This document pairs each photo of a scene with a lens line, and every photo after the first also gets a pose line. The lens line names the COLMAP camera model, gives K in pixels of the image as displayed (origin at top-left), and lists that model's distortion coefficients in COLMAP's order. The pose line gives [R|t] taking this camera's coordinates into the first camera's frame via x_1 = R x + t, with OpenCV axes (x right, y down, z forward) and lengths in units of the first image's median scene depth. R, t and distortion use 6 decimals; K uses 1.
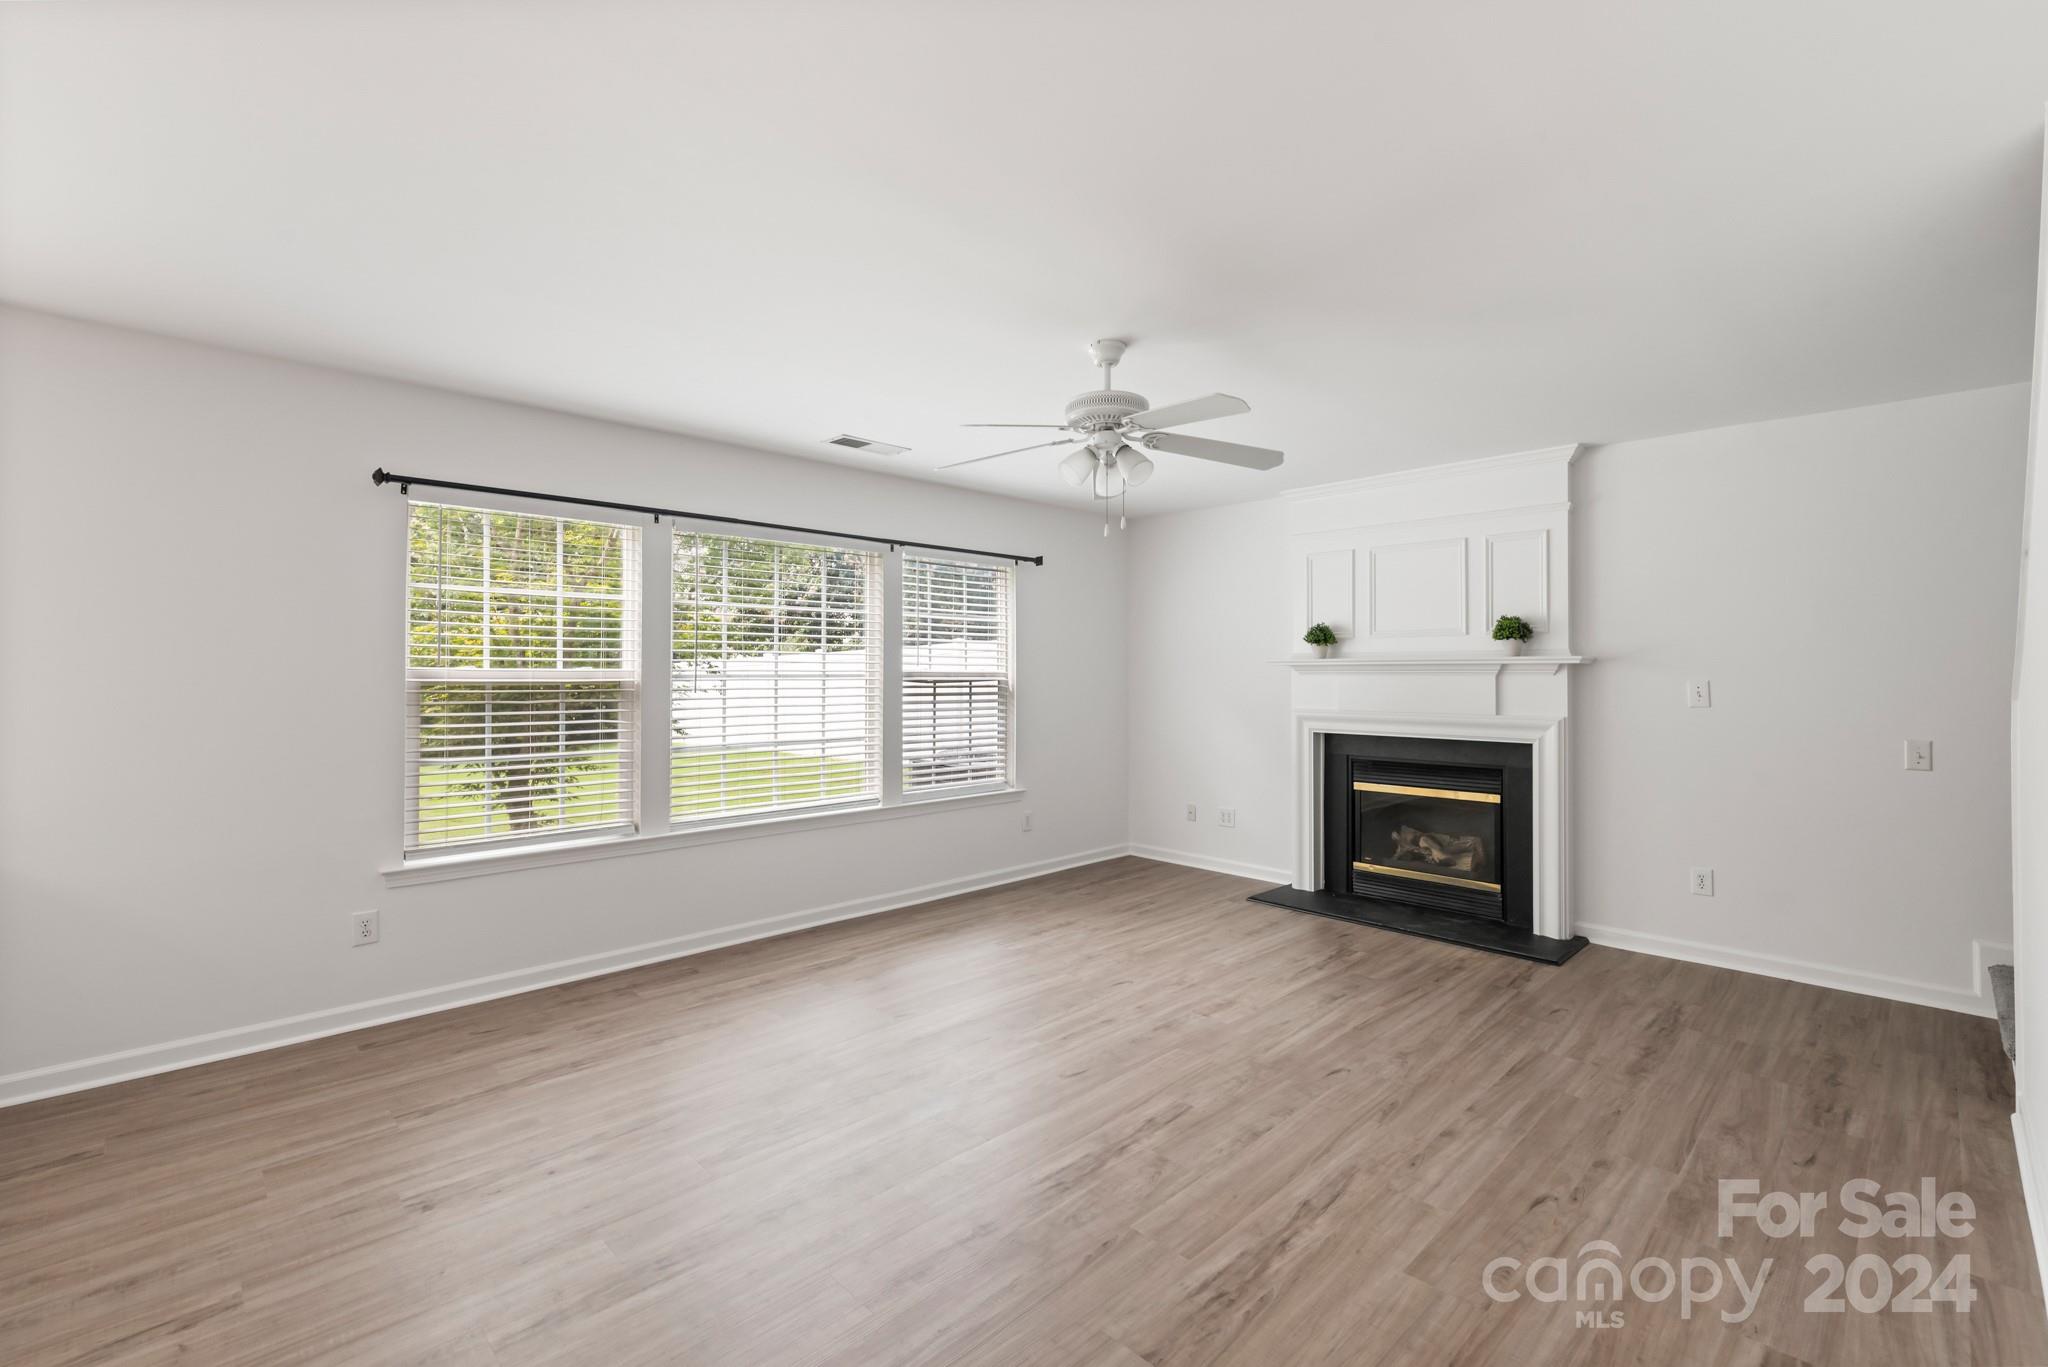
lens RADIAL K [[885.2, 0, 1031.8], [0, 885.2, 665.0], [0, 0, 1]] dist [0.001938, -0.000709]
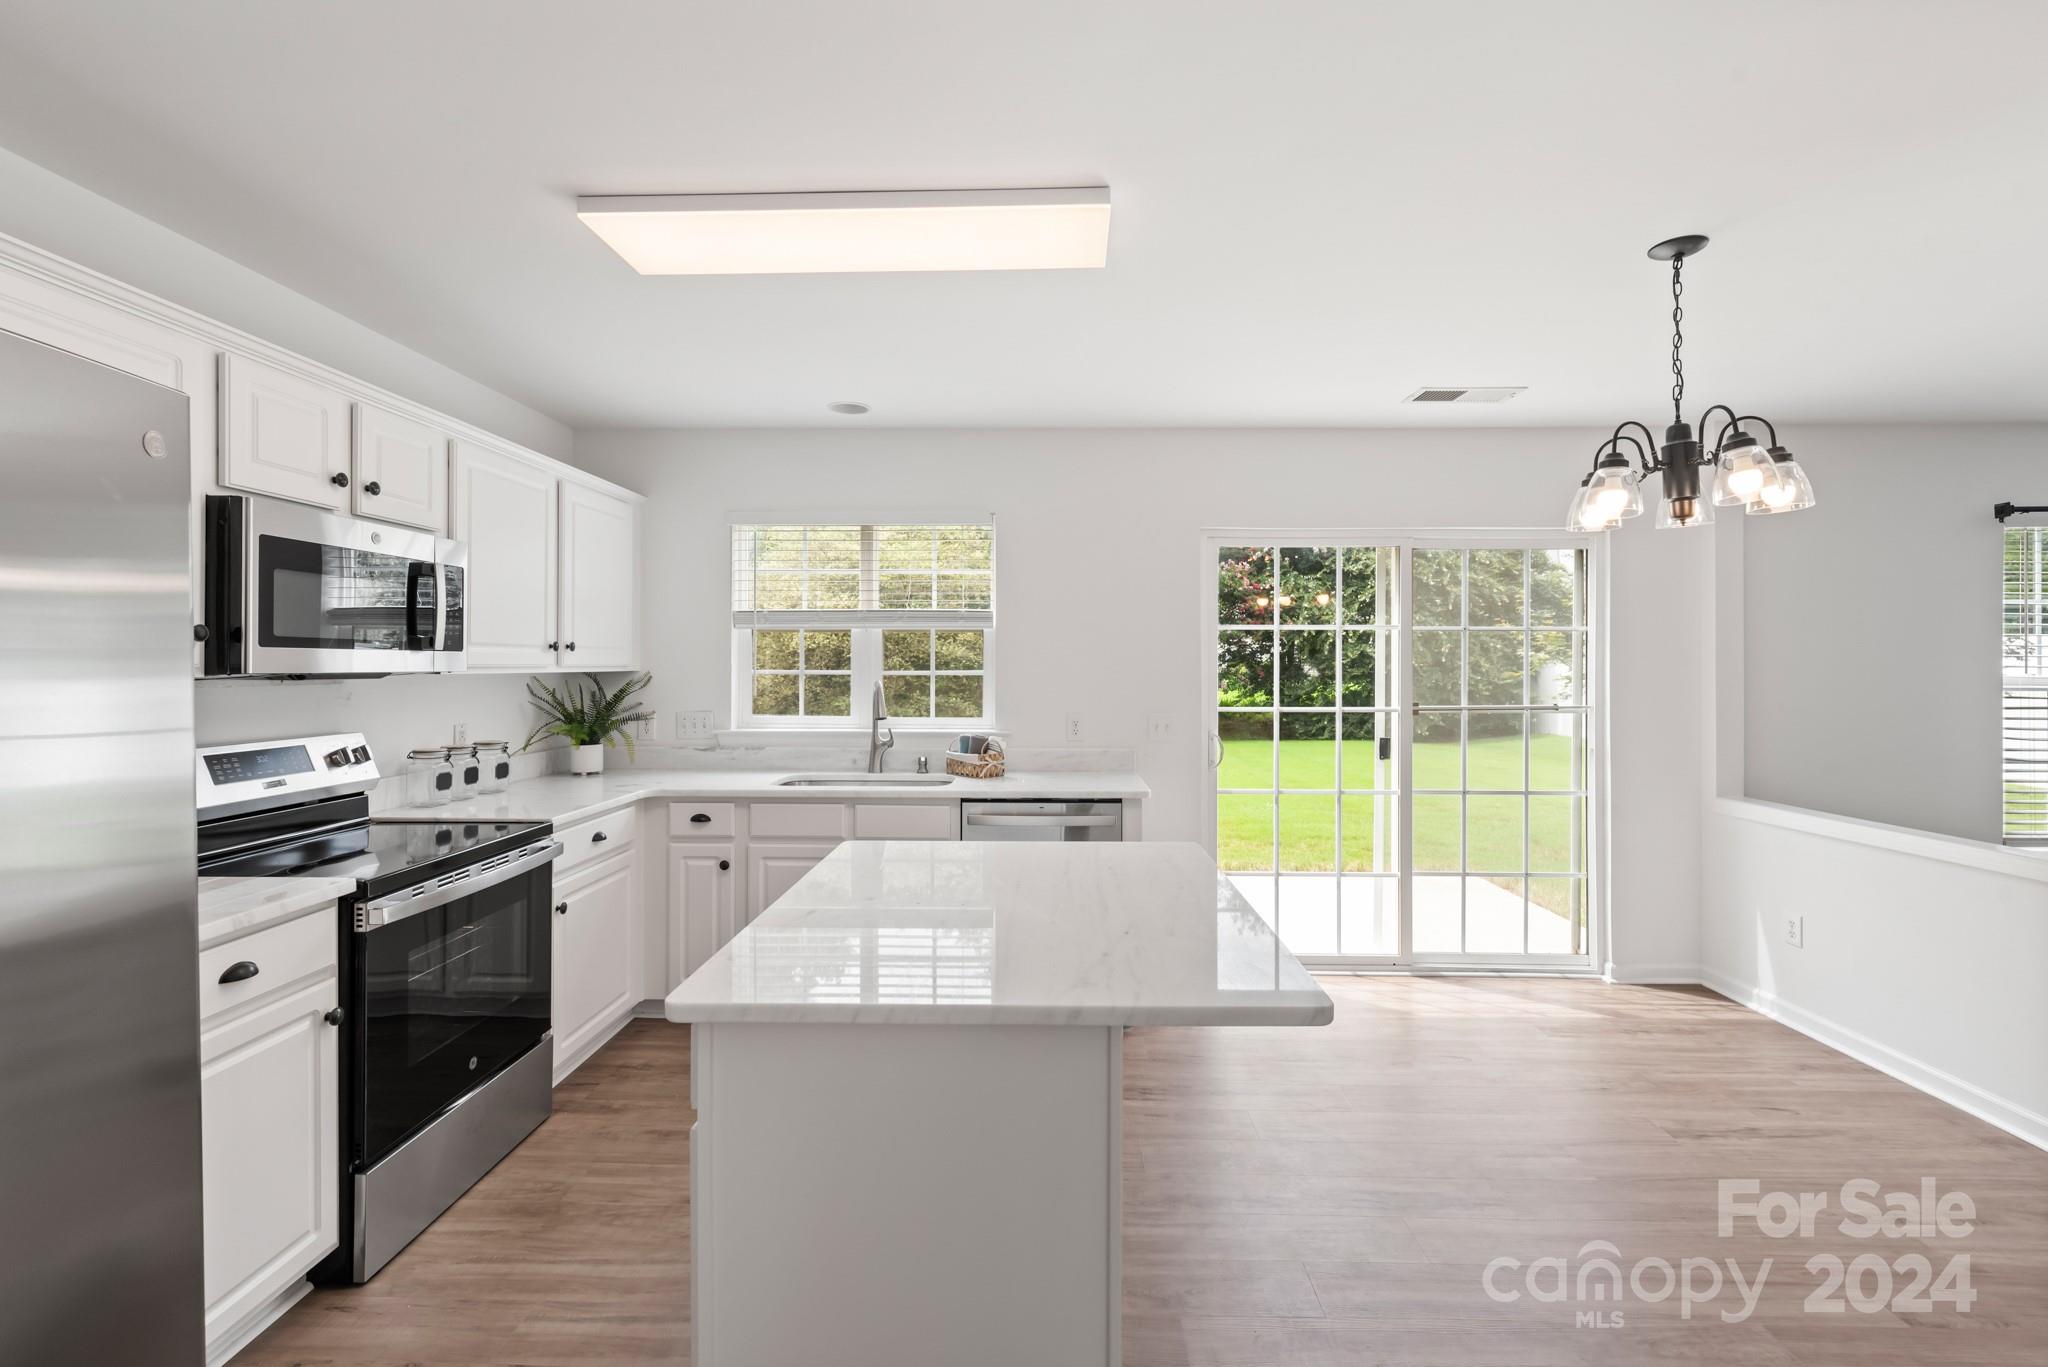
lens RADIAL K [[885.2, 0, 1031.8], [0, 885.2, 665.0], [0, 0, 1]] dist [0.001938, -0.000709]
pose [[0.696403, -0.002440, -0.717646, -0.693279], [0.009380, 0.999940, 0.005703, -0.026569], [0.717589, -0.010703, 0.696384, -0.618100]]
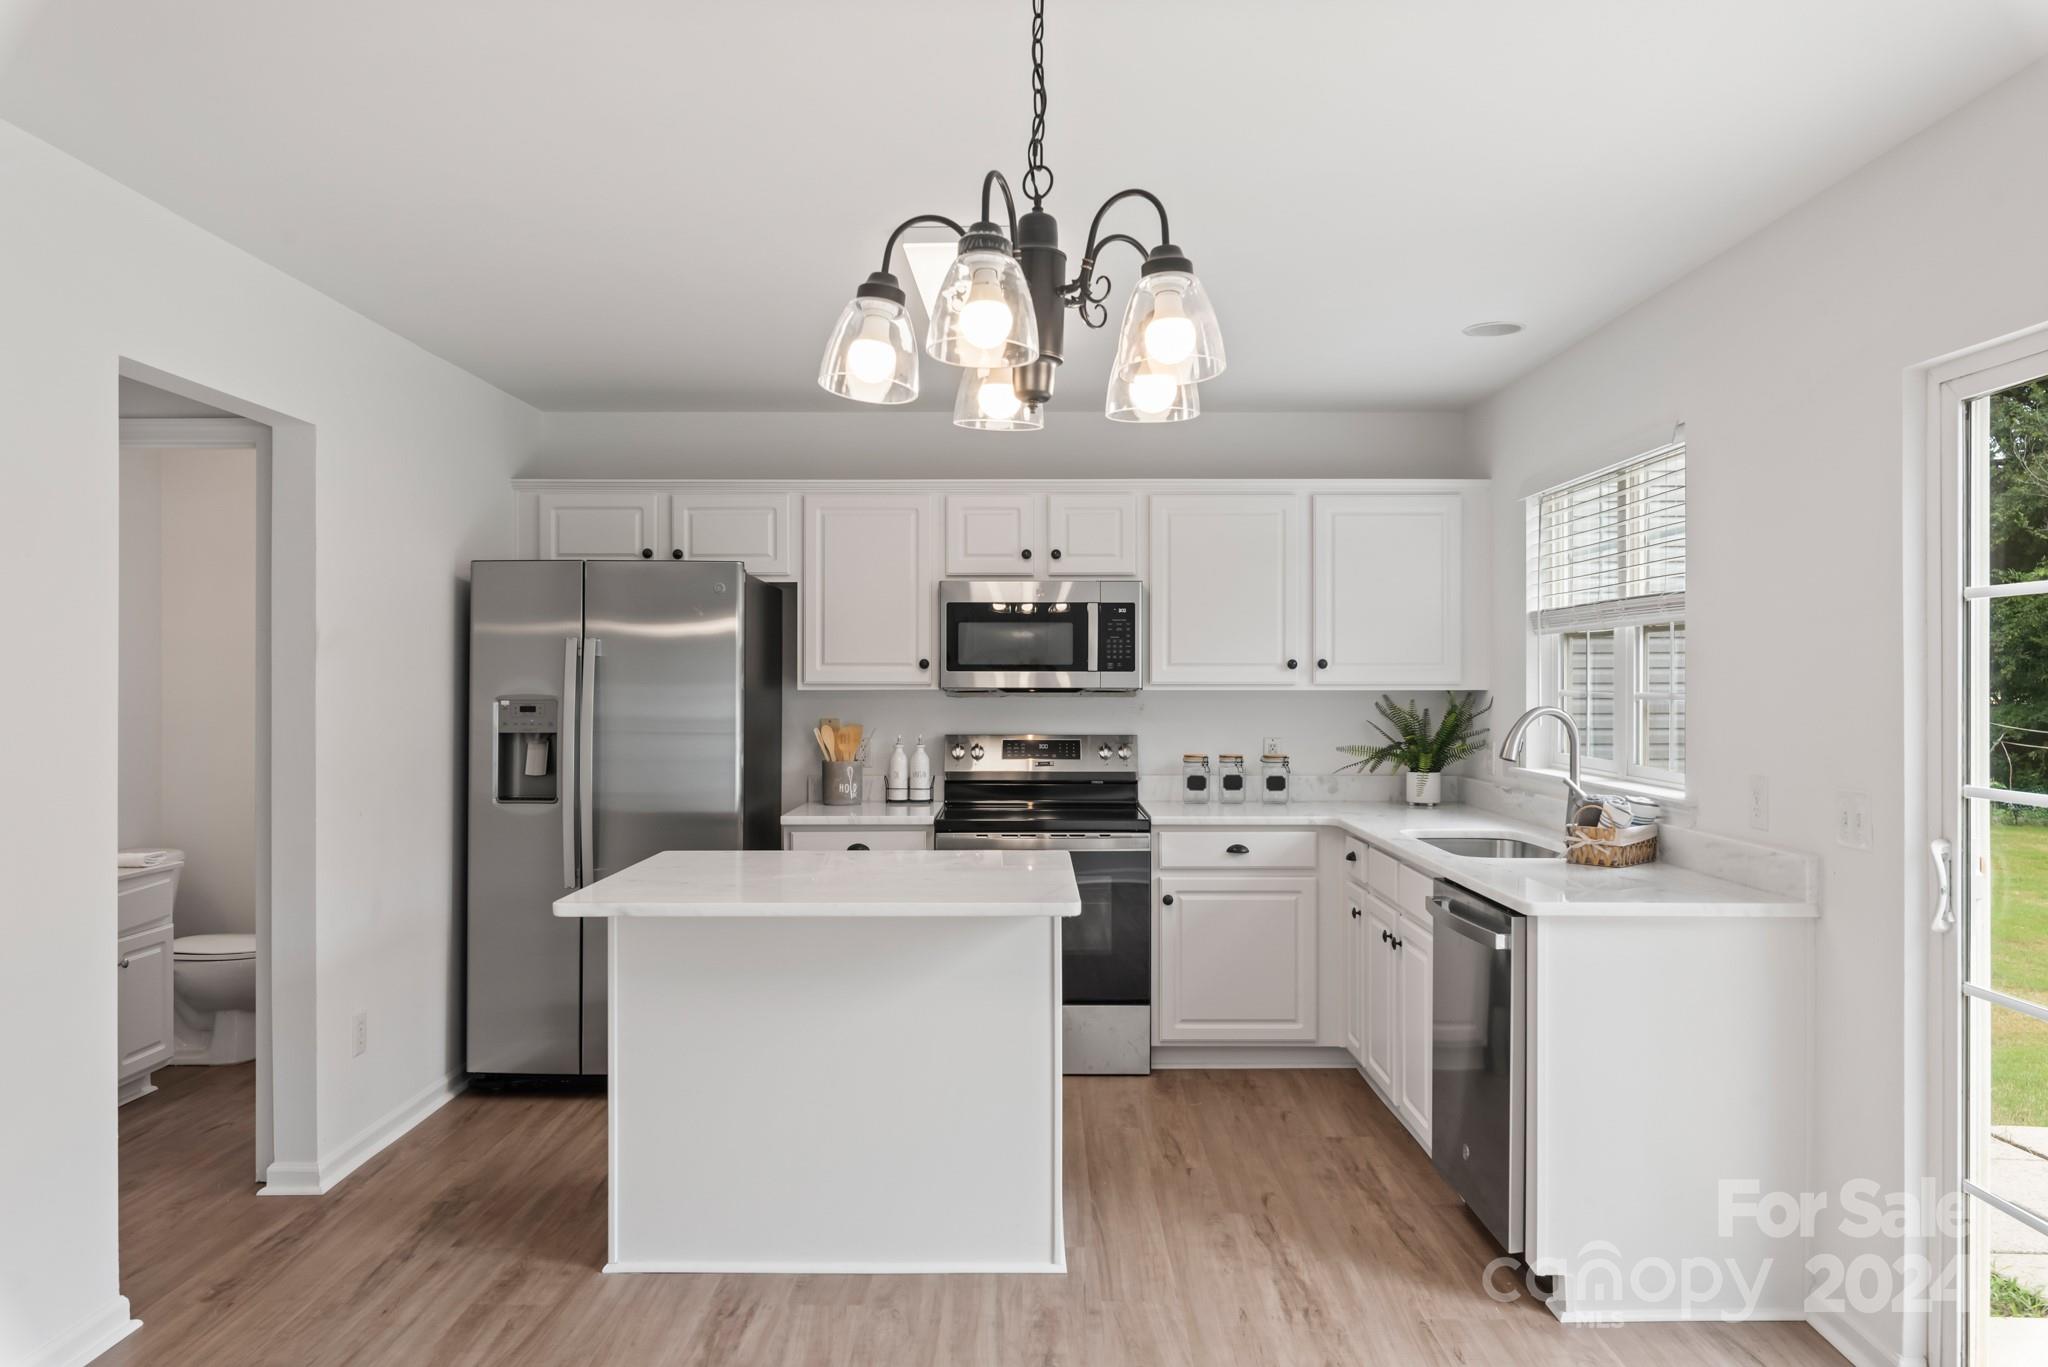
lens RADIAL K [[1411.9, 0, 1029.1], [0, 1411.9, 679.4], [0, 0, 1]] dist [0.004406, -0.000861]
pose [[-0.705124, -0.004653, -0.709069, -0.467660], [0.004746, 0.999925, -0.011281, -0.014557], [0.709068, -0.011320, -0.705049, 0.461050]]
